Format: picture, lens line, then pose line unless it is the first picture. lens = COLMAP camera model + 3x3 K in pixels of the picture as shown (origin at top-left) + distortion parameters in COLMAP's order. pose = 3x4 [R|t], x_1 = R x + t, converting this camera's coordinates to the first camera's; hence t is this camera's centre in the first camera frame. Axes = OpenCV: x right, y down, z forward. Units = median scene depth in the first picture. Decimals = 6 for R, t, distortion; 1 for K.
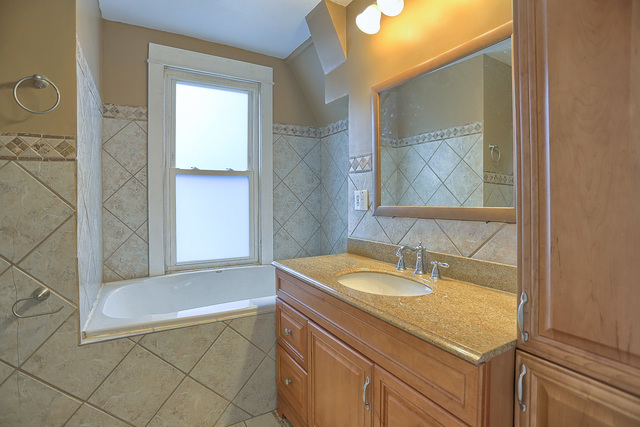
lens RADIAL K [[311.6, 0, 319.5], [0, 311.6, 193.9], [0, 0, 1]] dist [-0.050145, 0.015601]
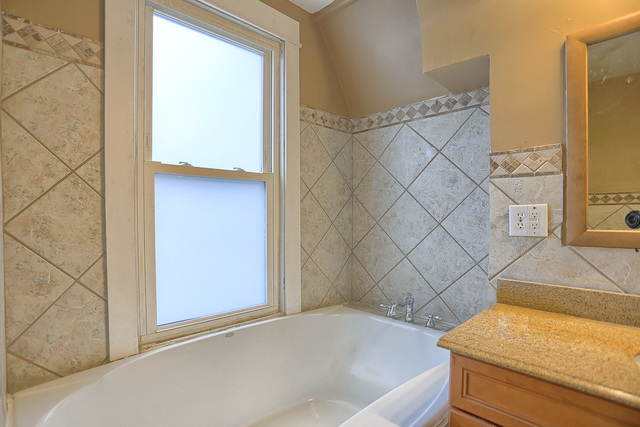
lens RADIAL K [[311.6, 0, 319.5], [0, 311.6, 217.2], [0, 0, 1]] dist [-0.050145, 0.015601]
pose [[0.966790, 0.003444, 0.255549, -0.328288], [-0.009040, 0.999744, 0.020727, 0.004027], [-0.255412, -0.022349, 0.966574, 0.390943]]
